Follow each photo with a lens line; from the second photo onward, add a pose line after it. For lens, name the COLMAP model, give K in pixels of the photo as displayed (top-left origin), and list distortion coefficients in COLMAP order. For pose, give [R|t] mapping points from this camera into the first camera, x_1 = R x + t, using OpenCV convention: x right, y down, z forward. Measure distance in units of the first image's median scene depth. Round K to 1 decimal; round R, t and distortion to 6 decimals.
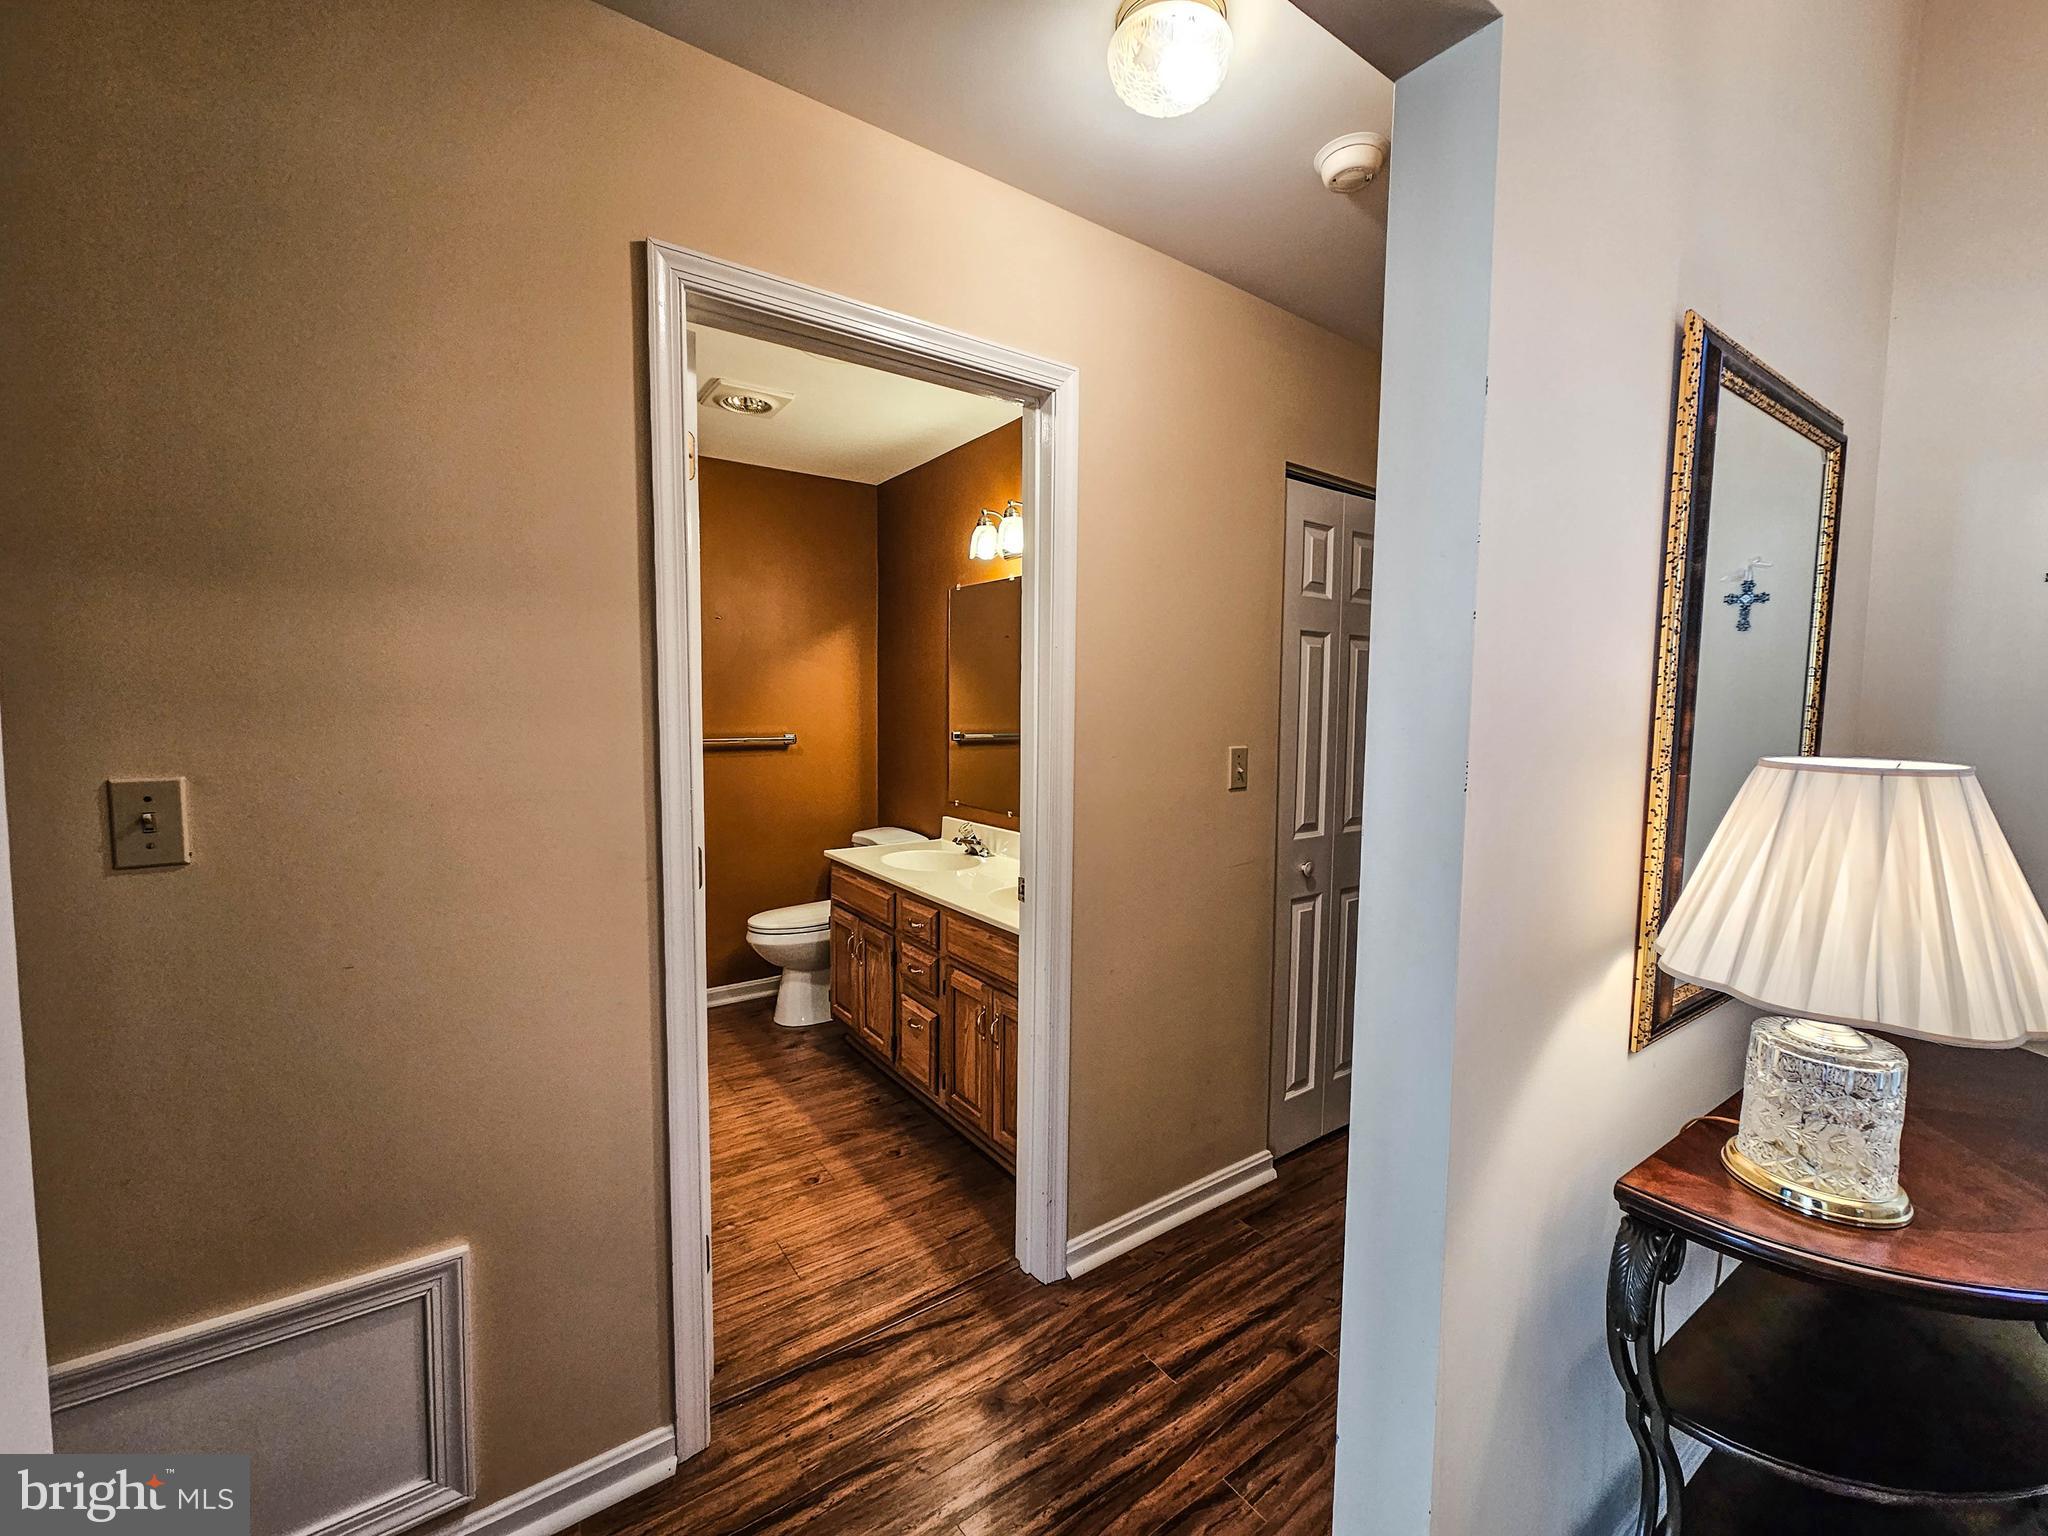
lens RADIAL K [[839.8, 0, 1020.6], [0, 839.8, 759.6], [0, 0, 1]] dist [0.003741, -0.001923]
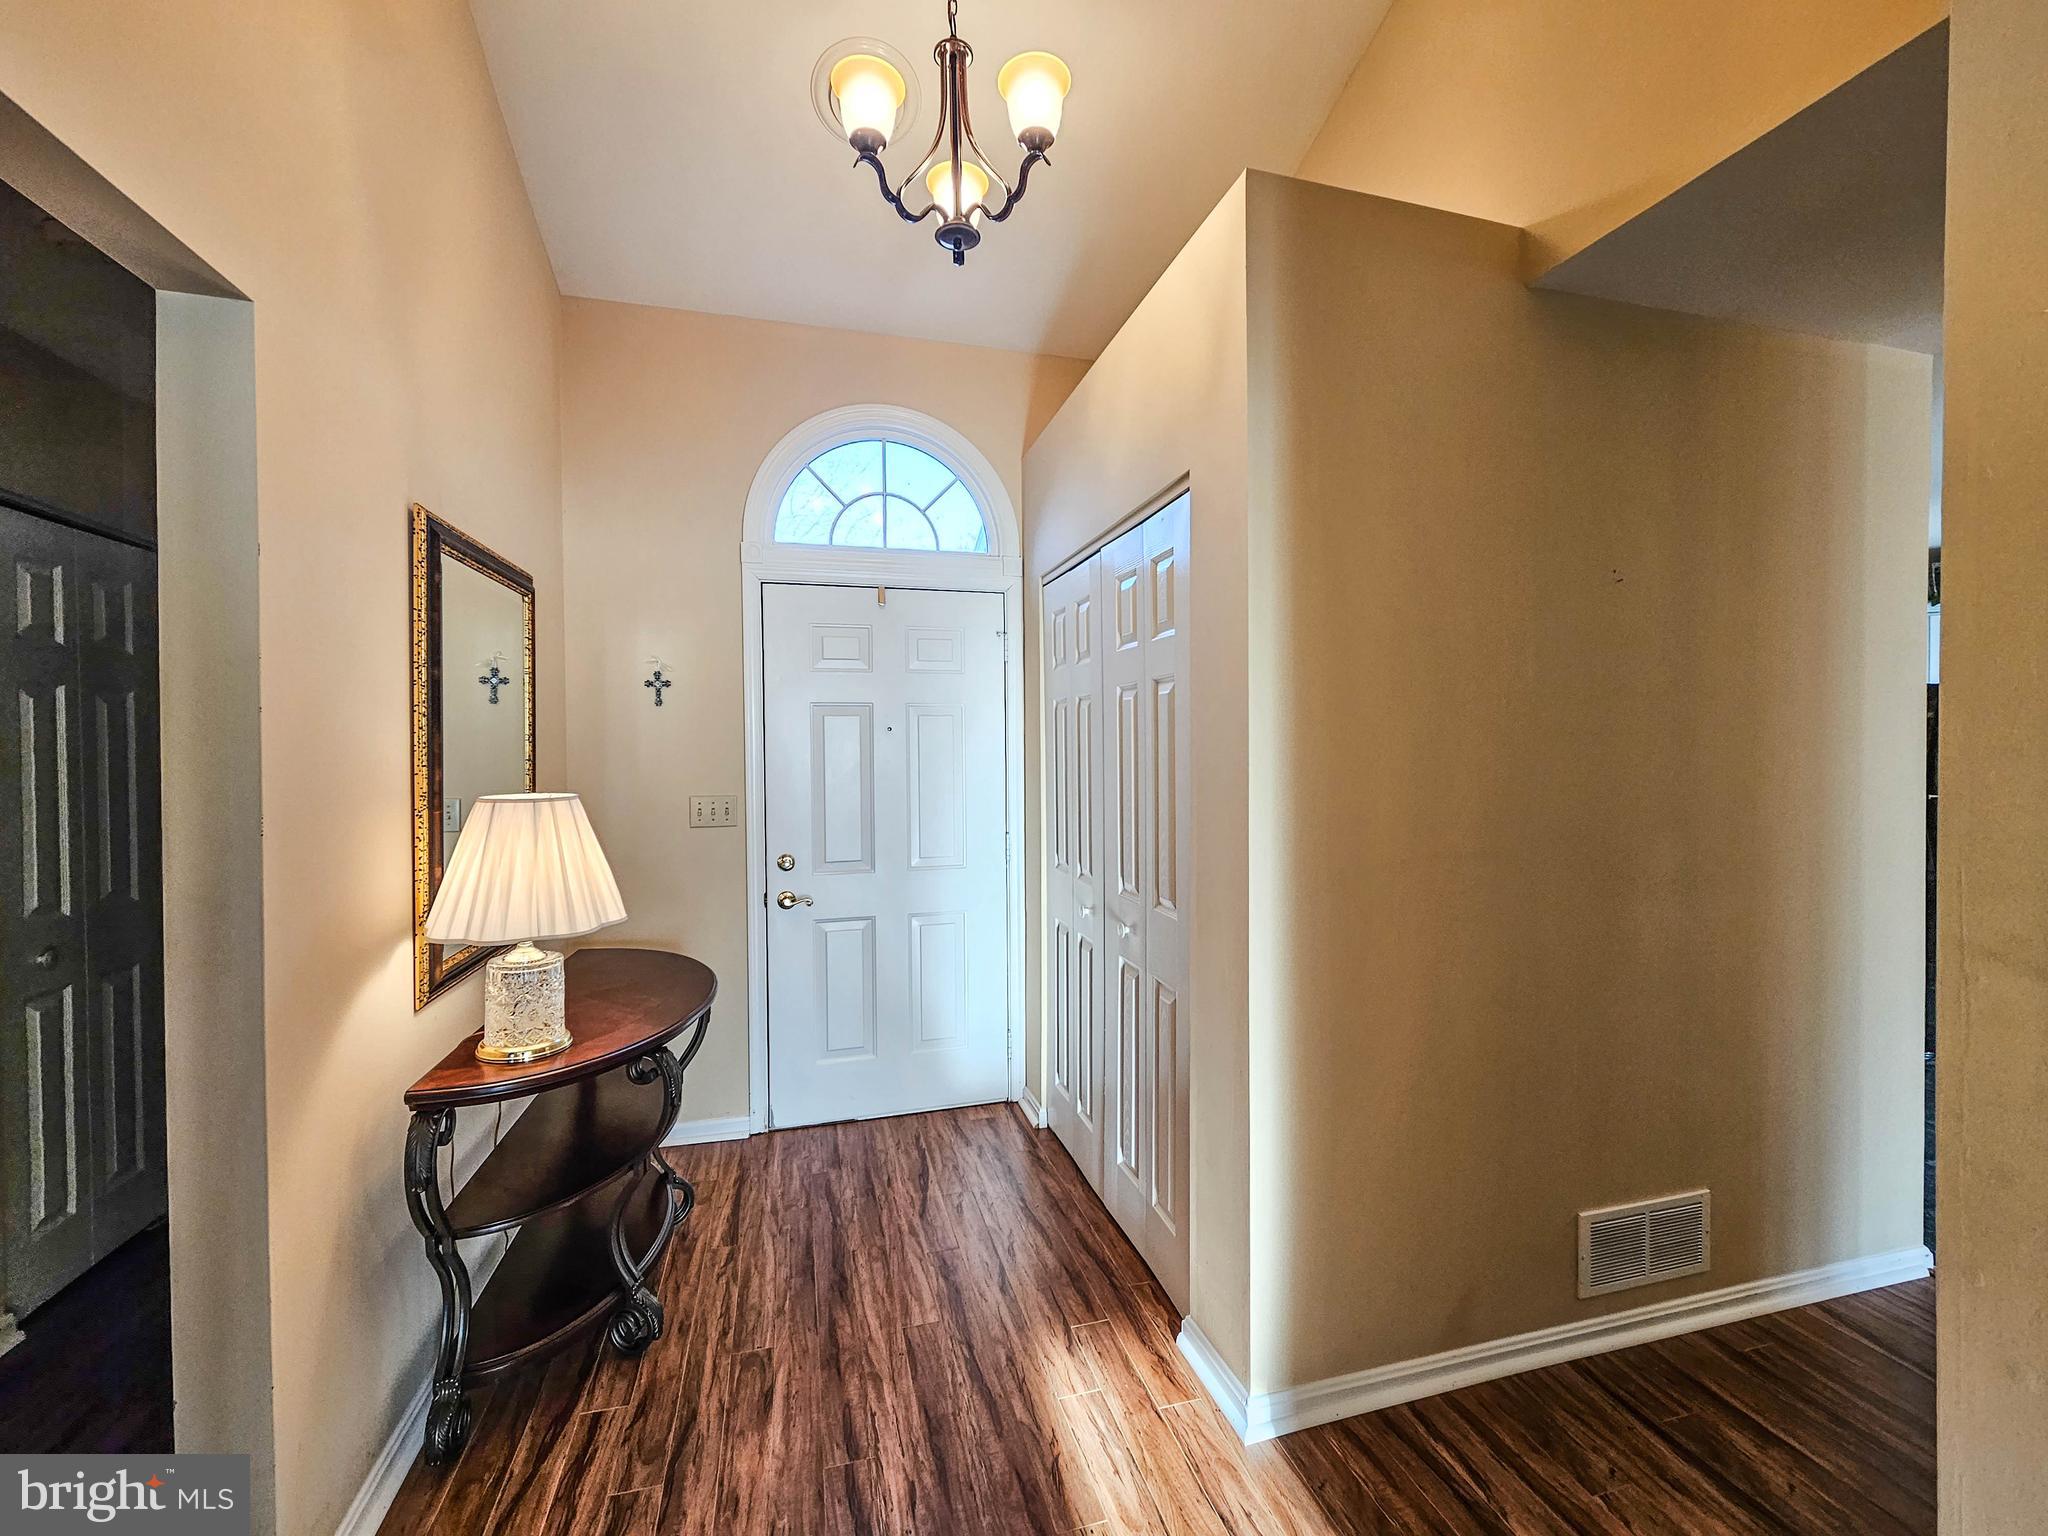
lens RADIAL K [[839.8, 0, 1024.7], [0, 839.8, 757.7], [0, 0, 1]] dist [0.003741, -0.001923]
pose [[0.333679, -0.023337, 0.942398, -0.263063], [0.076754, 0.997047, -0.002486, 0.007119], [-0.939557, 0.073163, 0.334485, -0.479704]]
